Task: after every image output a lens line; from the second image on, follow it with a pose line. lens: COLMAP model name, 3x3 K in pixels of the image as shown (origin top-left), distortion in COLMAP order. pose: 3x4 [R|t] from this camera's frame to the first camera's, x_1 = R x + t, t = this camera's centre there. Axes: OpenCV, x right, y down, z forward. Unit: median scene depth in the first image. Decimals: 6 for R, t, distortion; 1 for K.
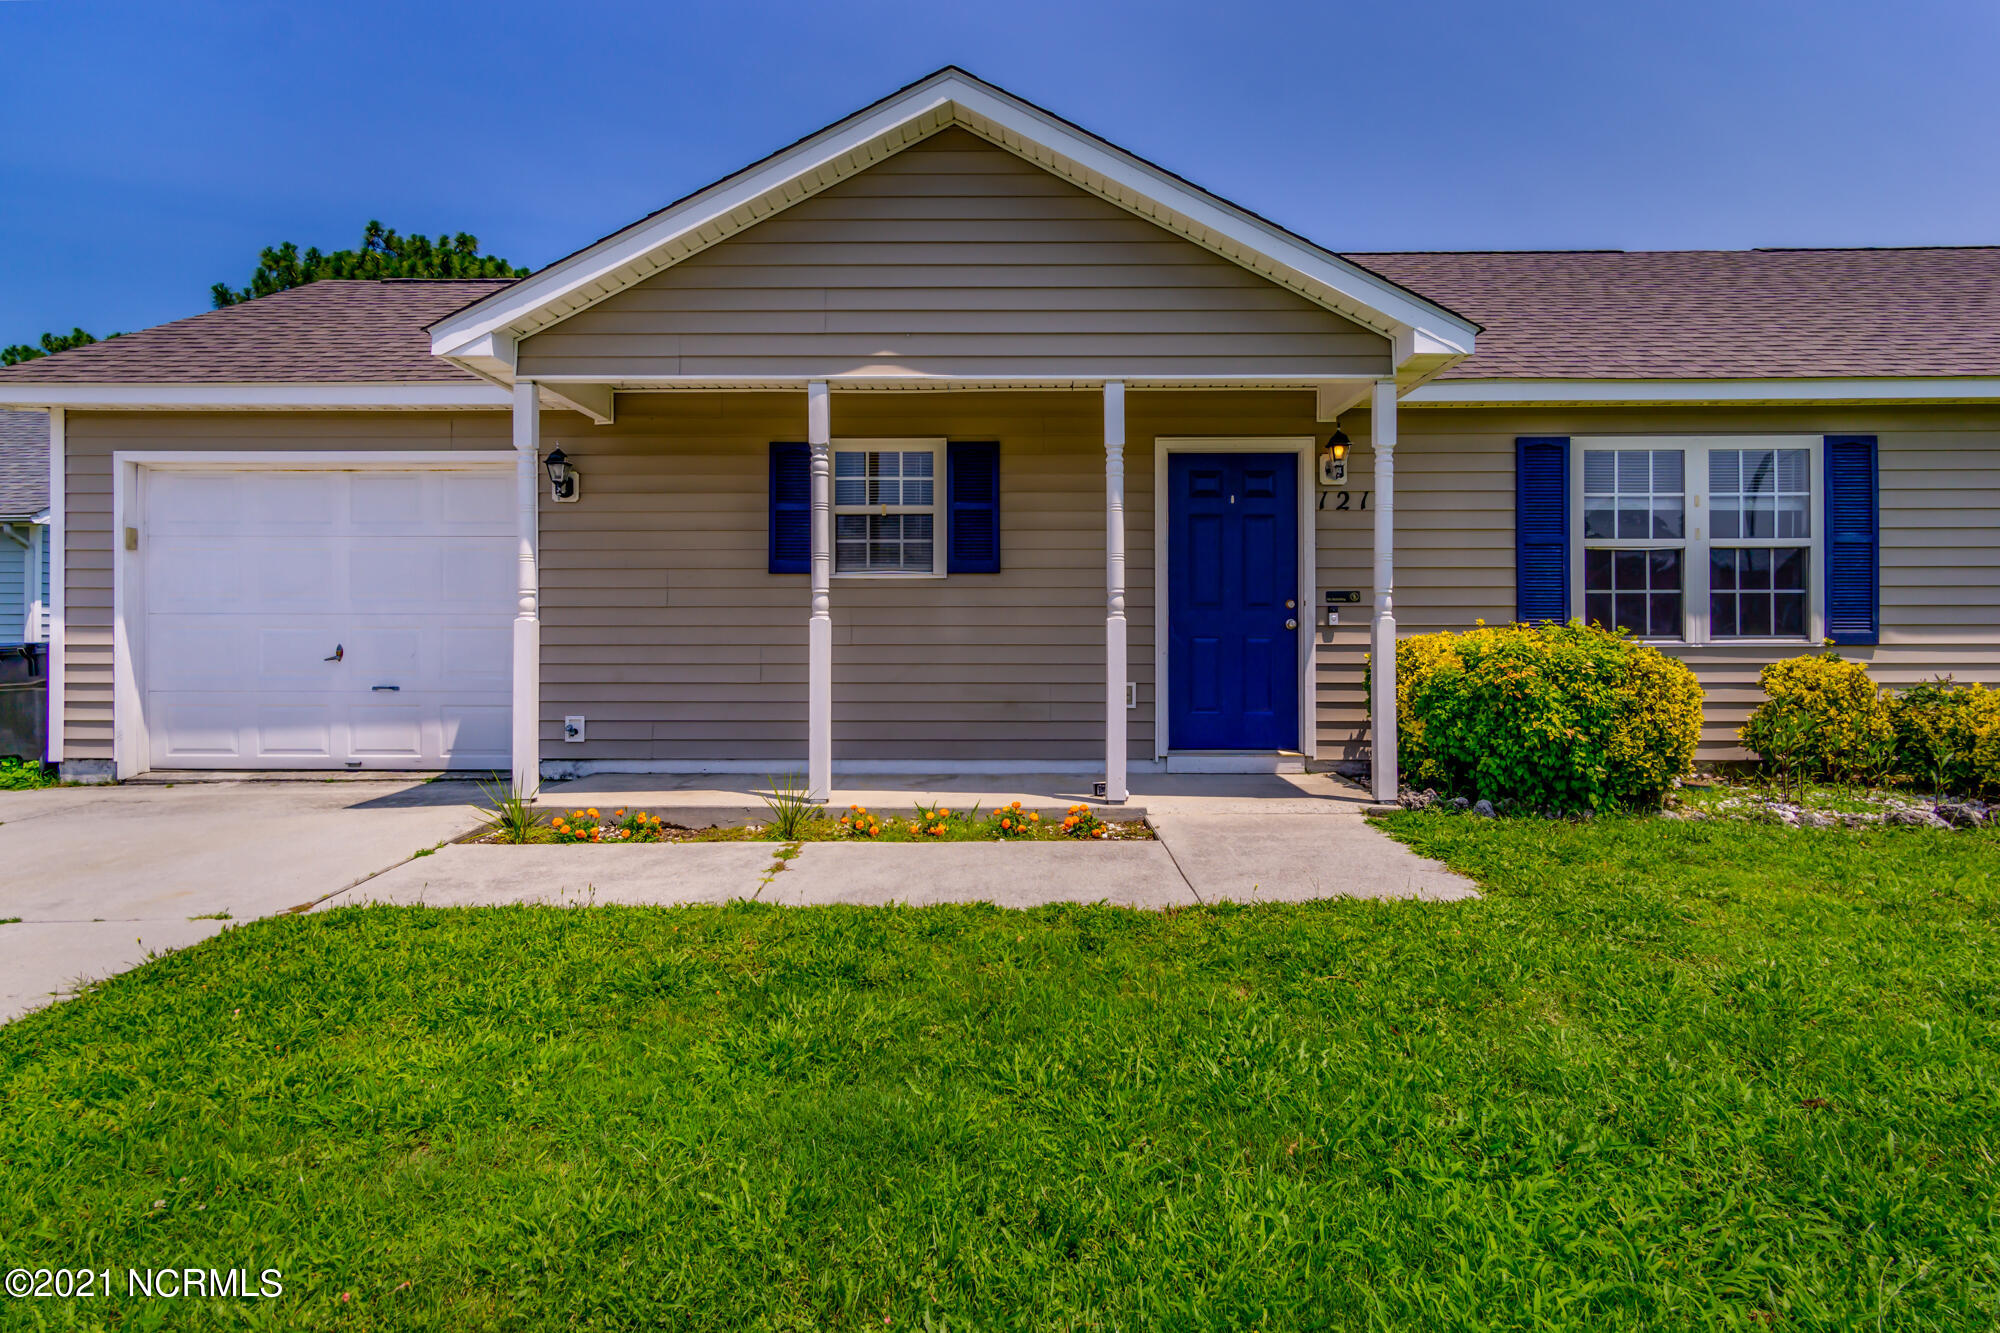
lens RADIAL K [[1156.0, 0, 1001.1], [0, 1156.0, 646.0], [0, 0, 1]] dist [0.003854, 0.001356]
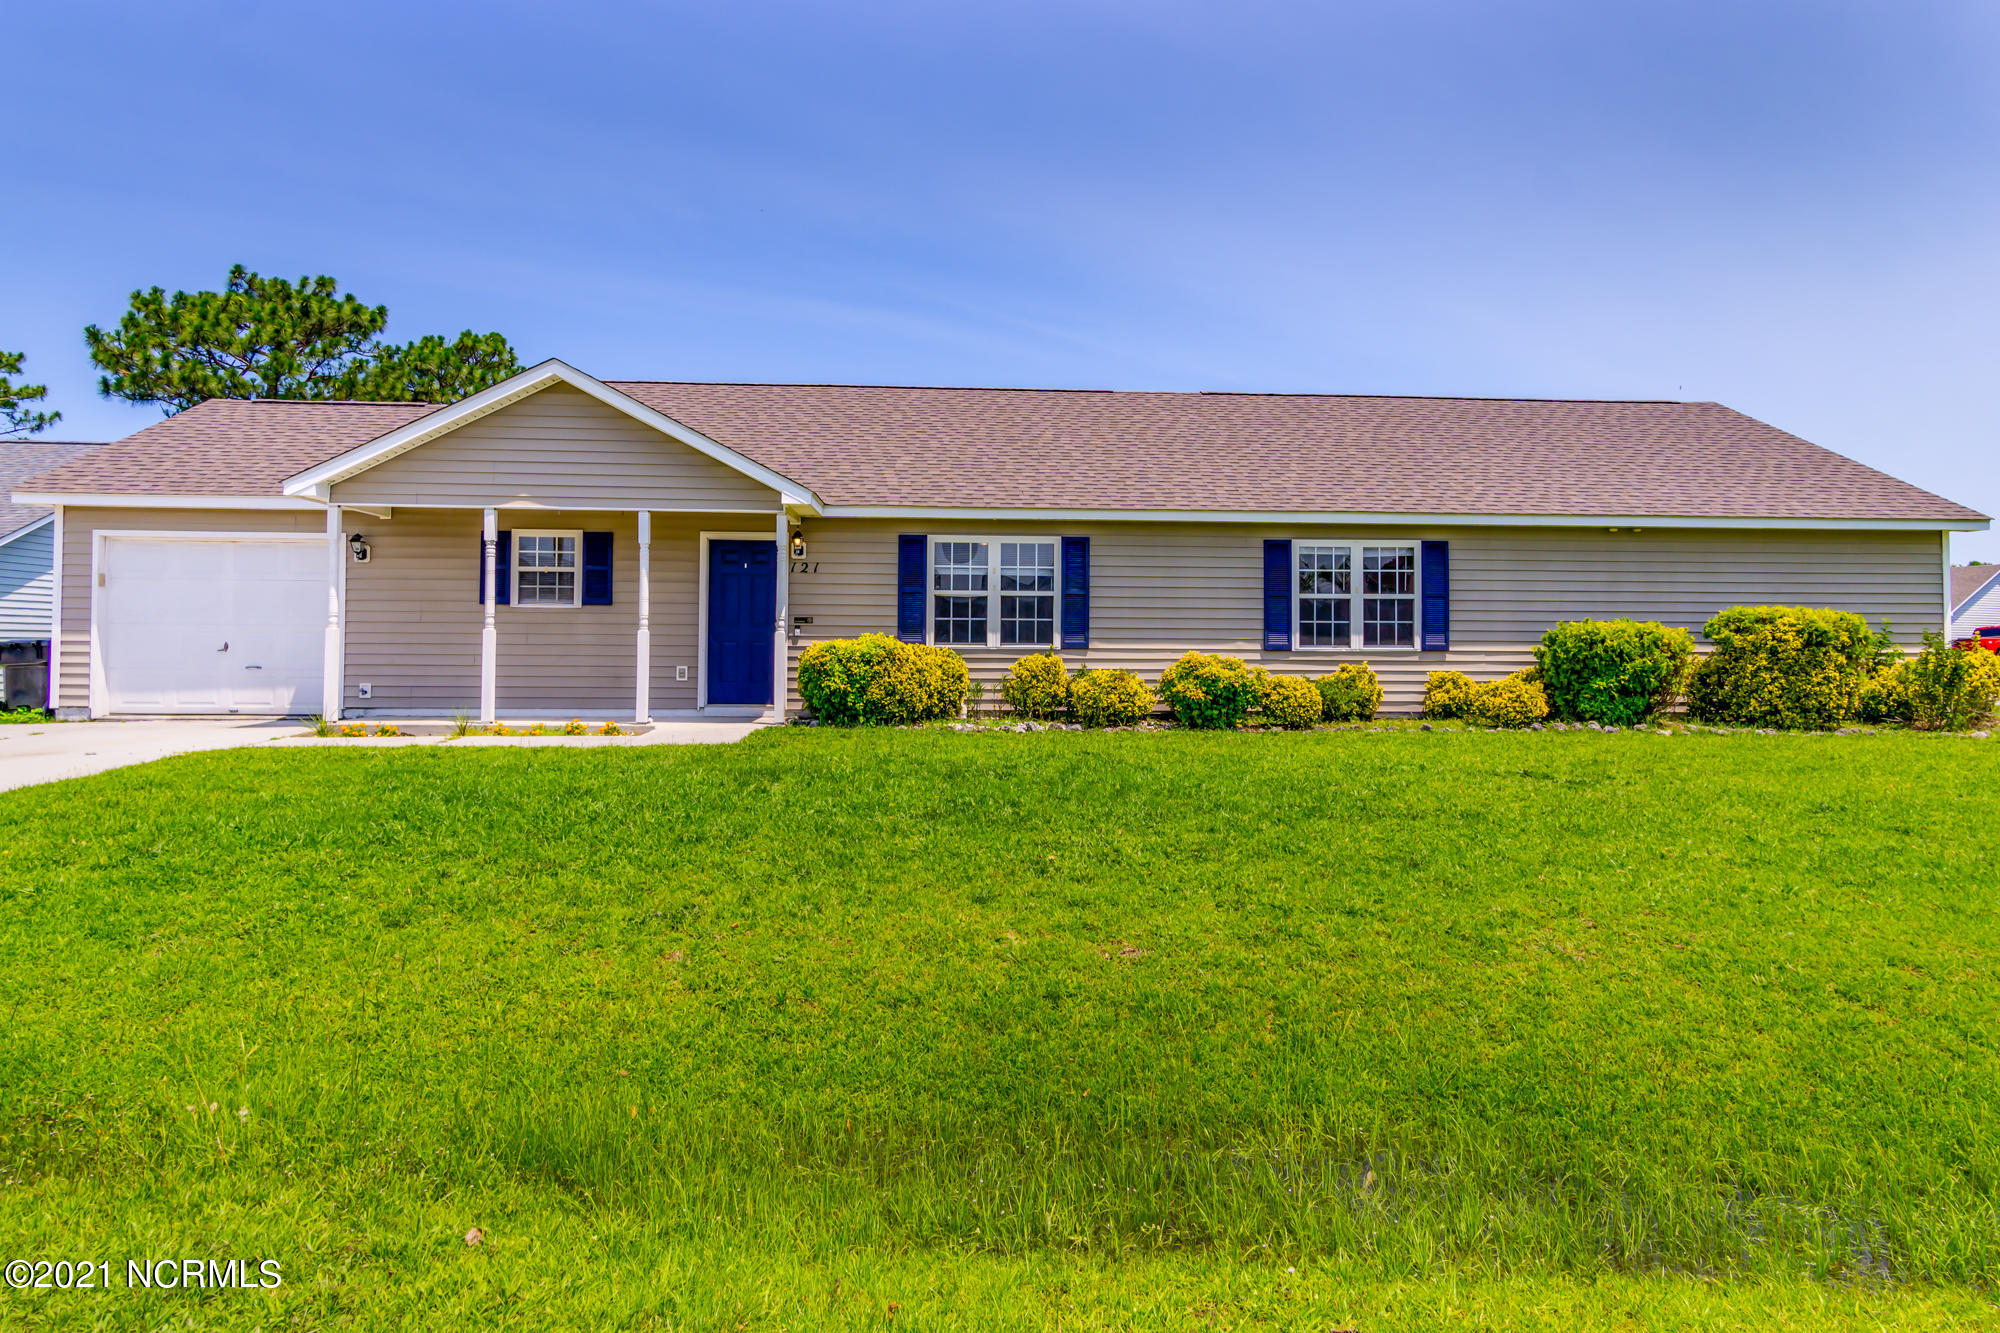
lens RADIAL K [[1156.0, 0, 973.7], [0, 1156.0, 636.6], [0, 0, 1]] dist [0.003854, 0.001356]
pose [[0.996898, 0.008517, 0.078248, 0.421215], [-0.006913, 0.999761, -0.020748, 0.019405], [-0.078406, 0.020142, 0.996718, -0.840935]]
